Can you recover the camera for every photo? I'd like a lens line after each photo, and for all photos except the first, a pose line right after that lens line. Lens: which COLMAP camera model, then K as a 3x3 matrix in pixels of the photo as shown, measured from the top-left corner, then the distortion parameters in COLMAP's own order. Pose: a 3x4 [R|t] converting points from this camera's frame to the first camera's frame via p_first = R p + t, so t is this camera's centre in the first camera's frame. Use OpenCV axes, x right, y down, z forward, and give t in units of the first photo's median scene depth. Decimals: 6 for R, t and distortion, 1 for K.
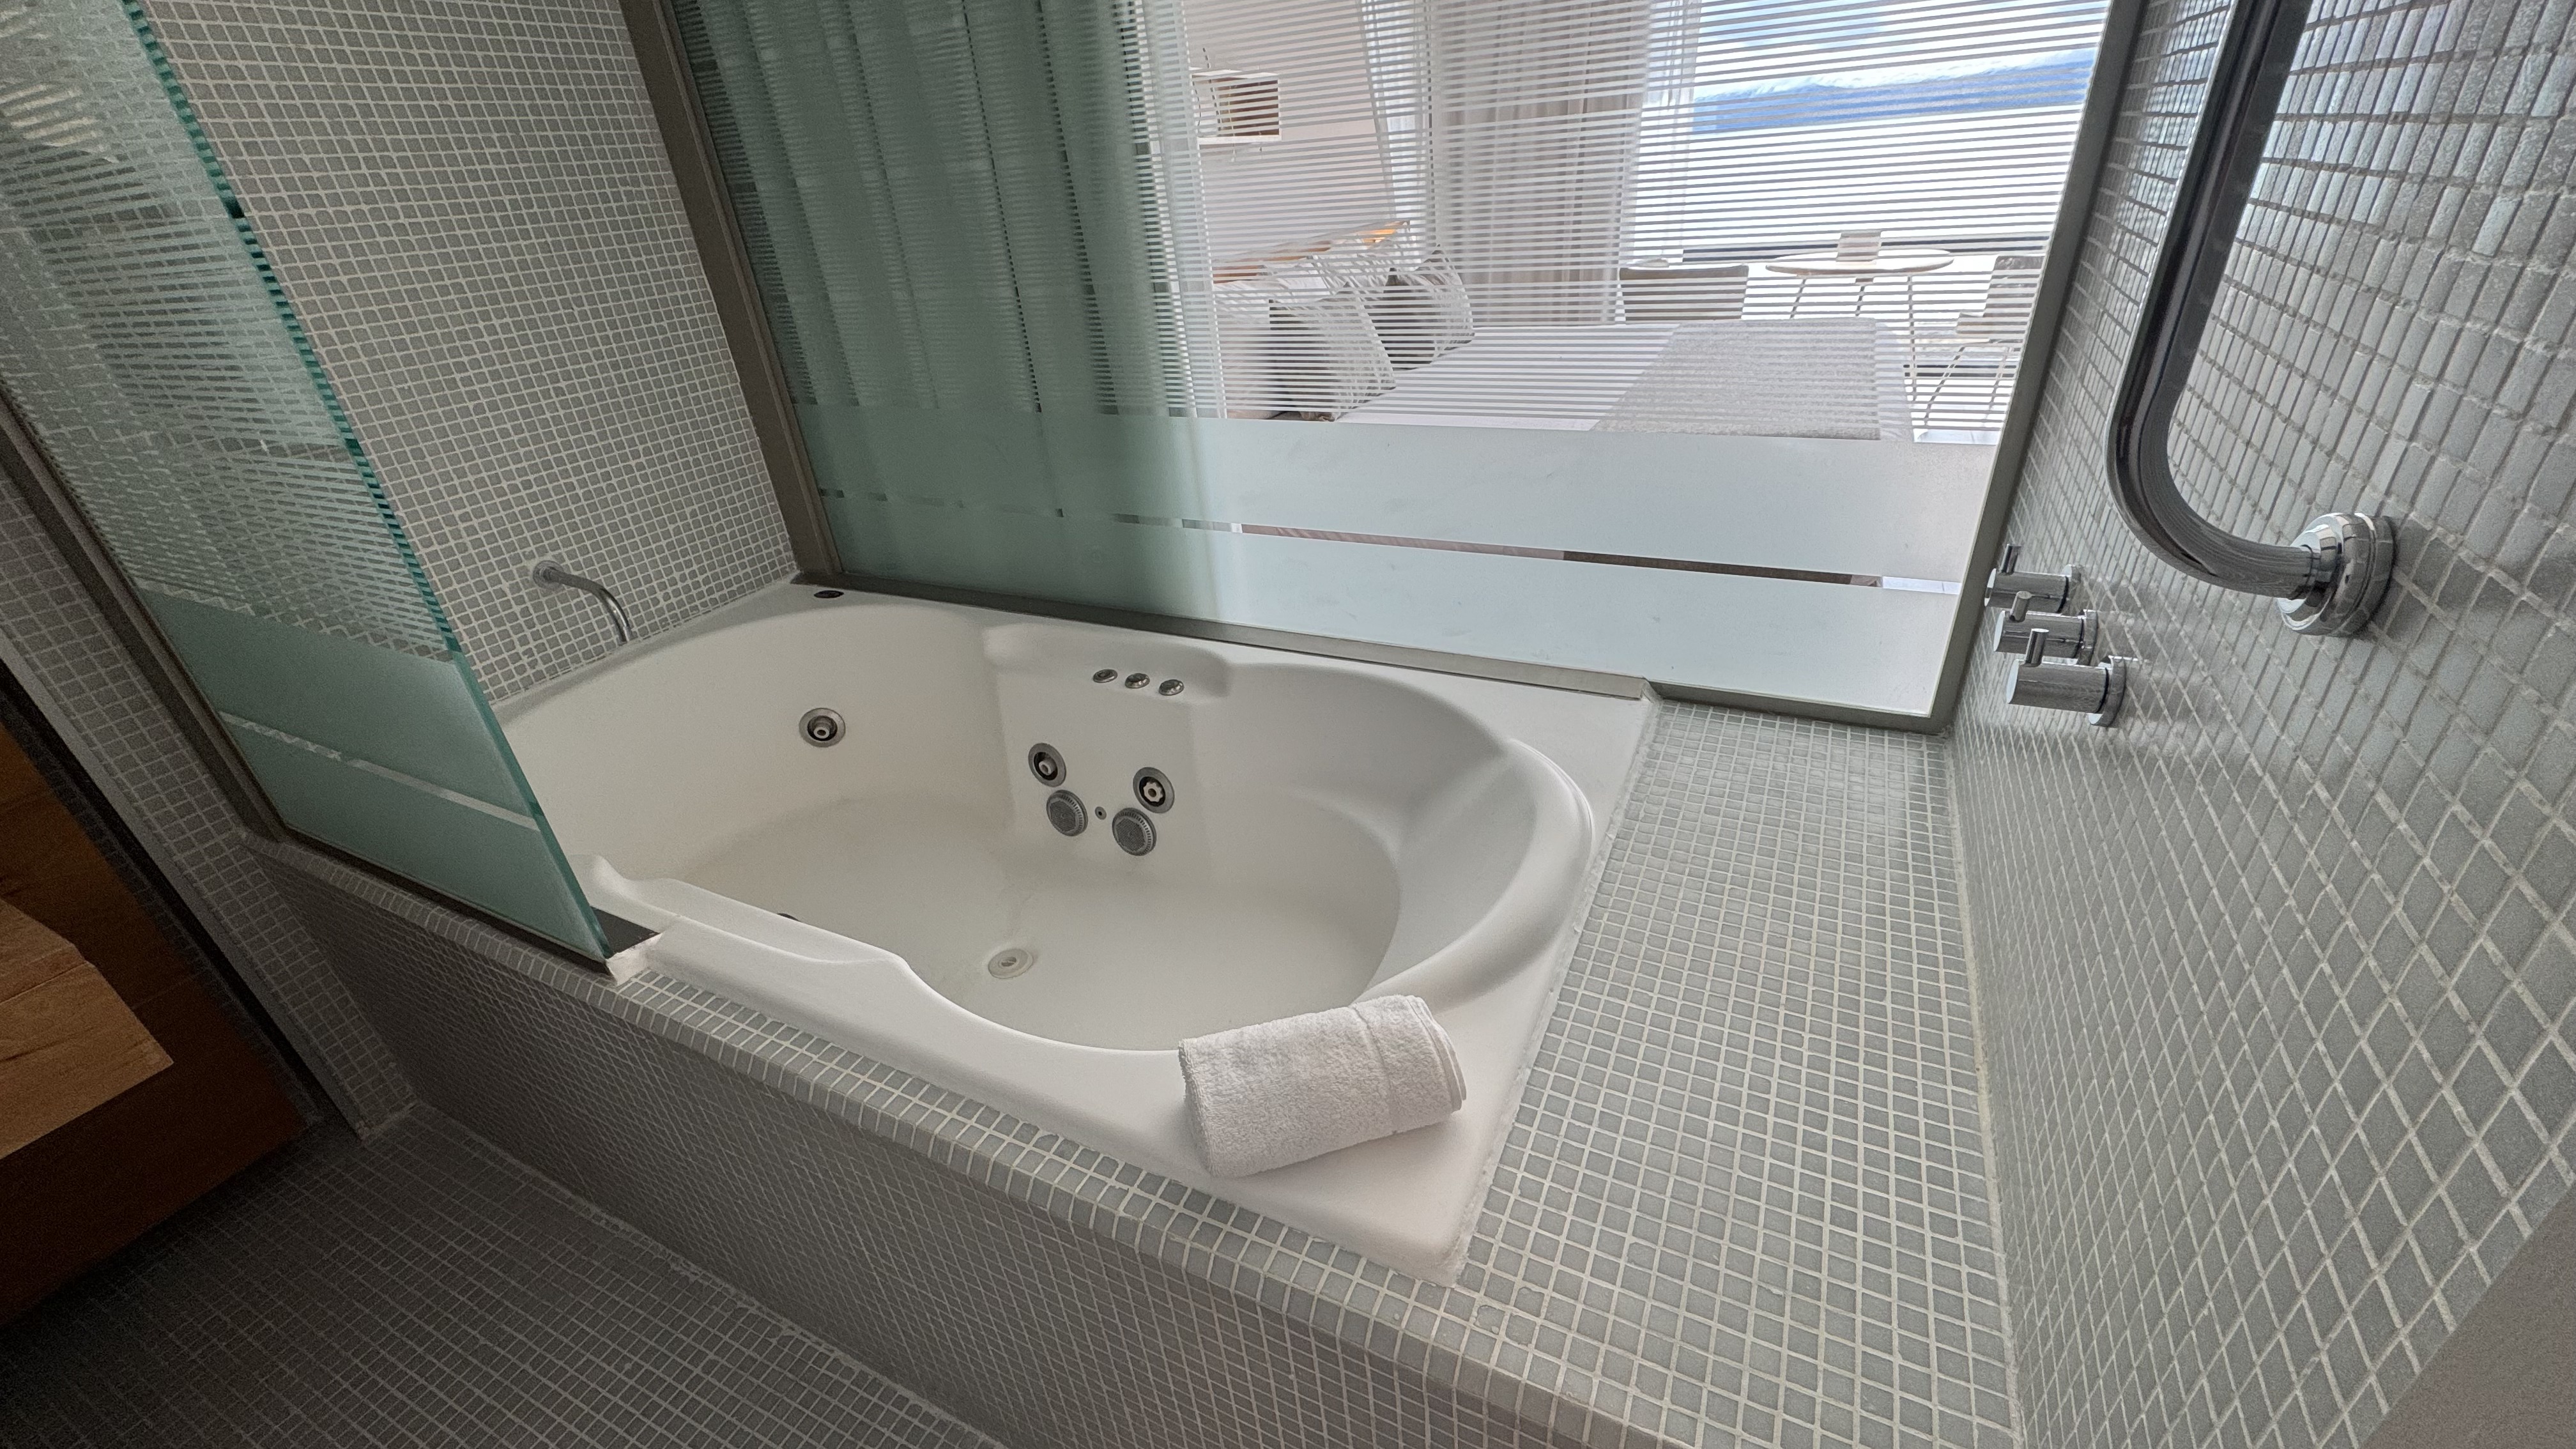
lens RADIAL K [[1035.7, 0, 1278.4], [0, 1035.7, 722.6], [0, 0, 1]] dist [0.000889, -0.000529]
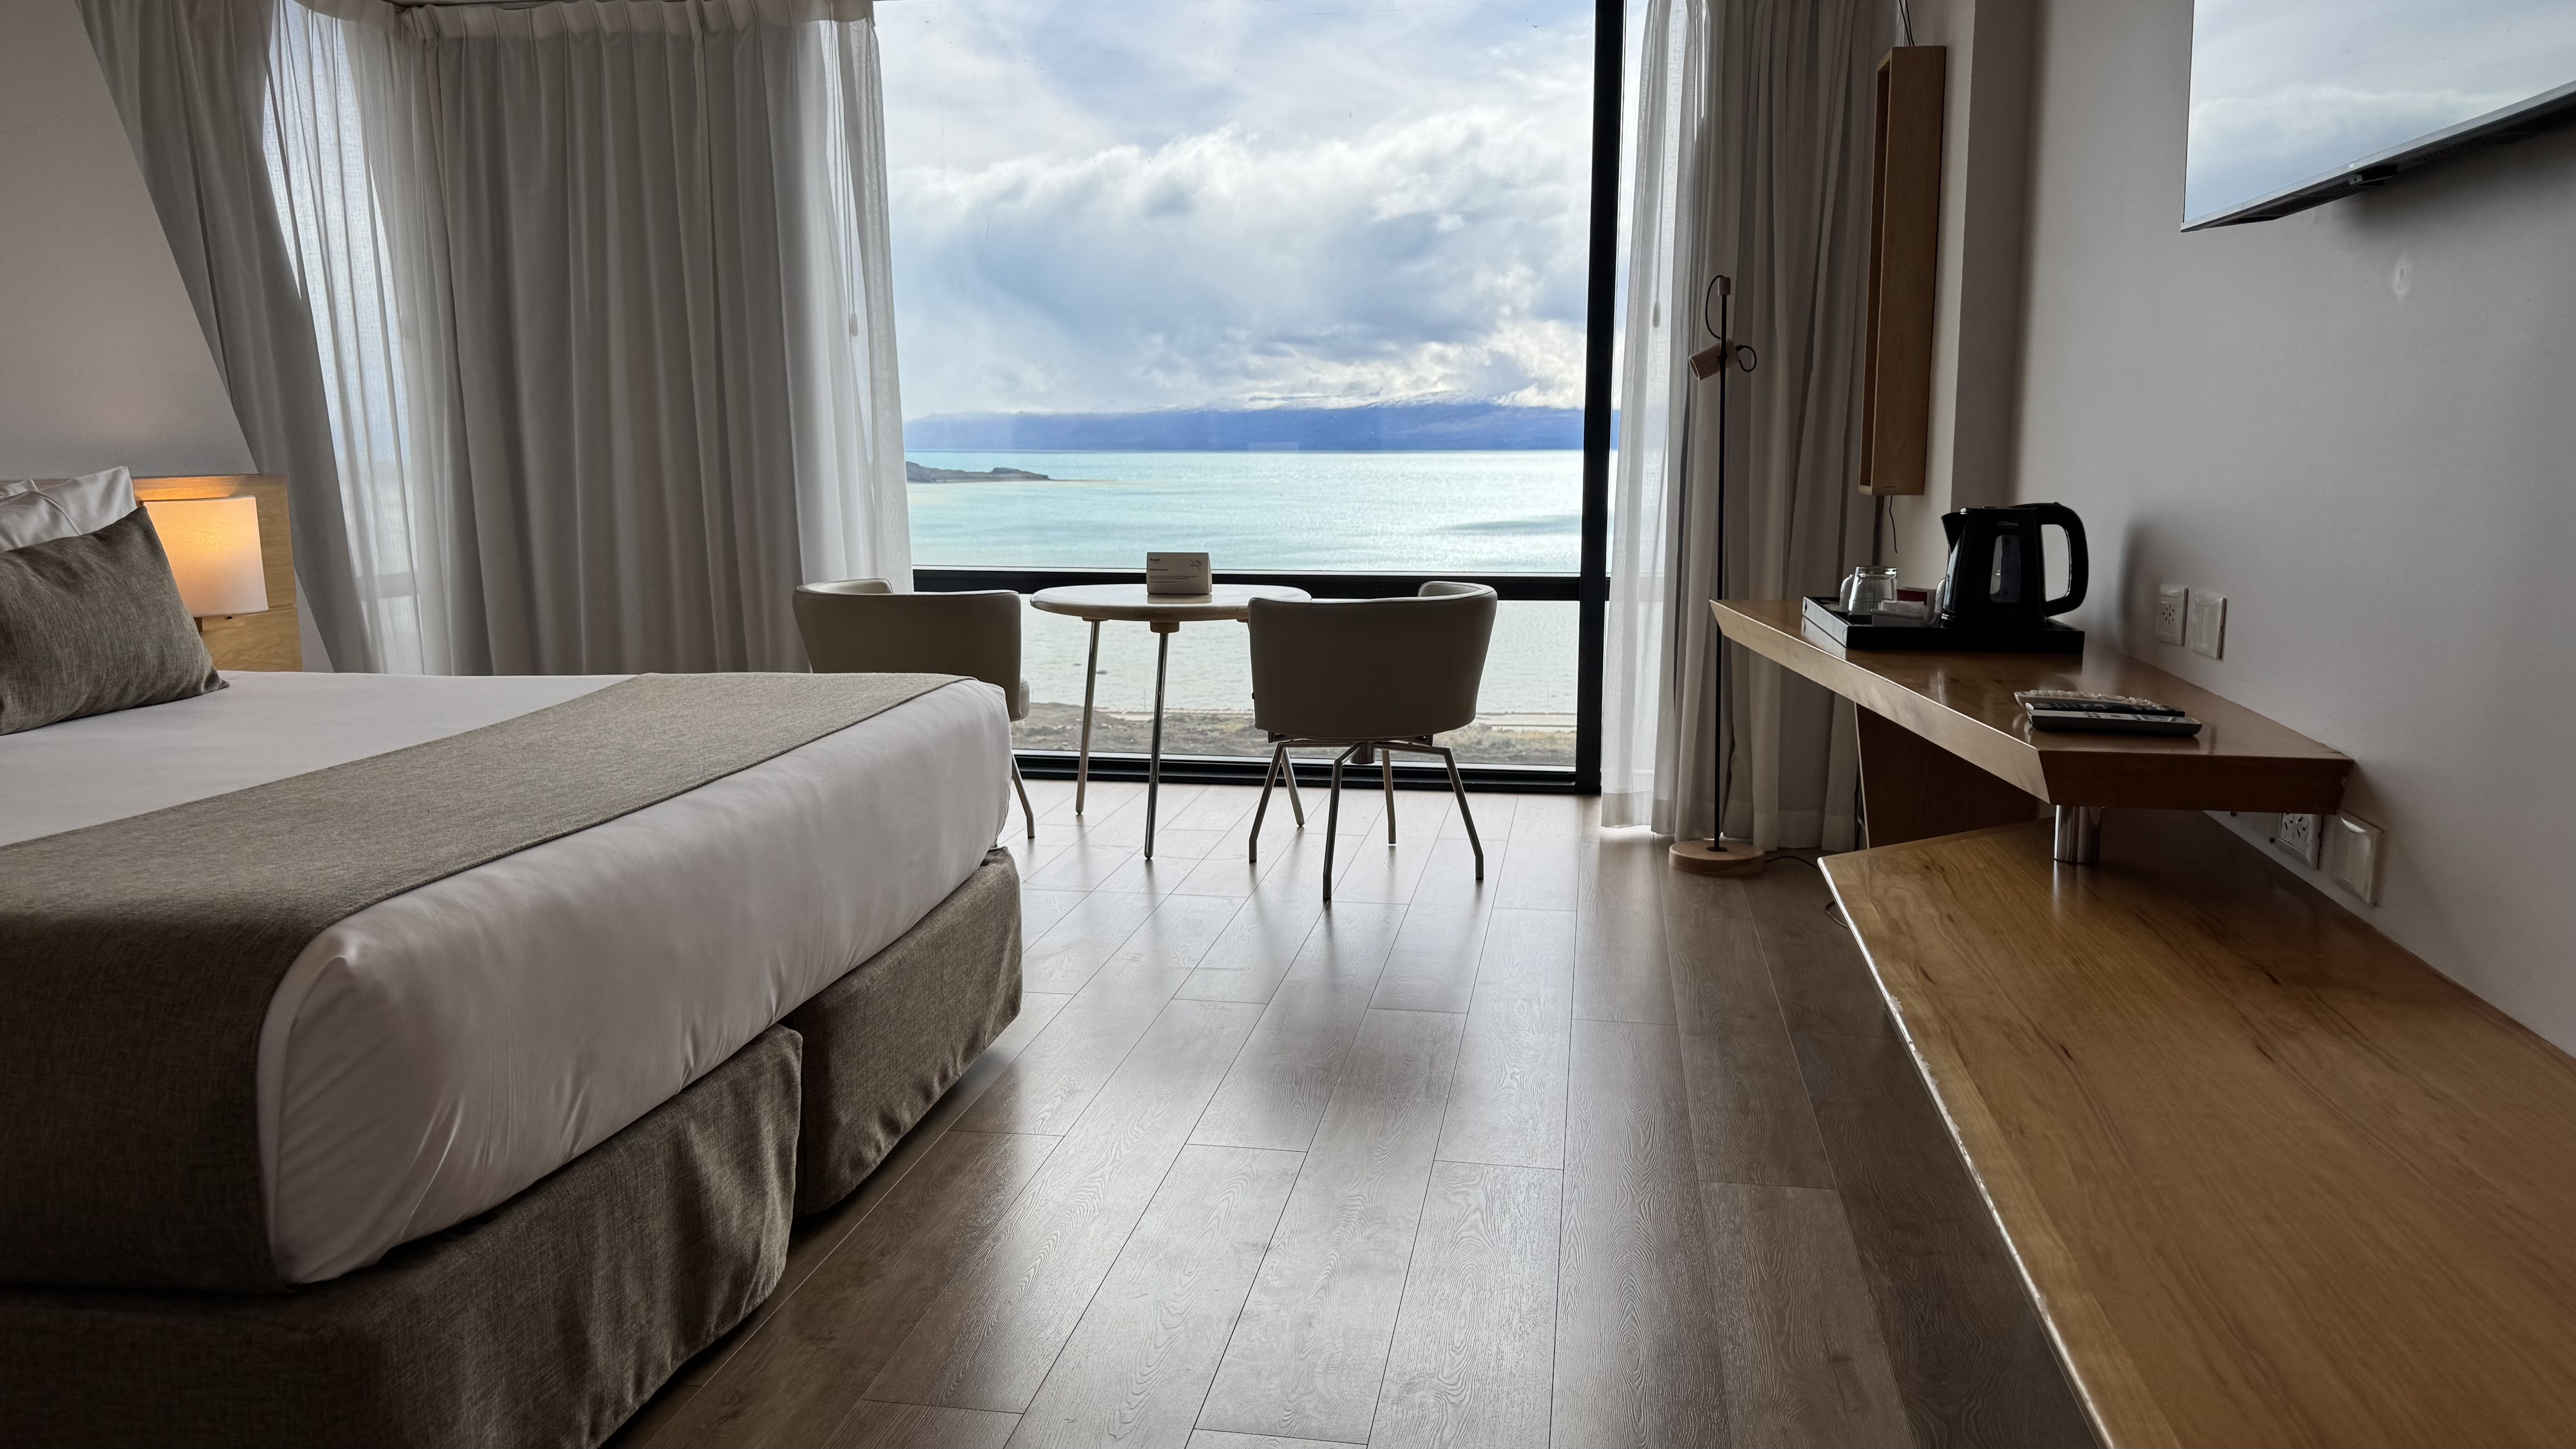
lens RADIAL K [[1841.0, 0, 1281.3], [0, 1841.0, 723.0], [0, 0, 1]] dist [0.095606, -0.115889]
pose [[0.957941, 0.032471, 0.285123, 0.849586], [0.068603, 0.938855, -0.337410, -0.062733], [-0.278645, 0.342779, 0.897140, 0.186087]]
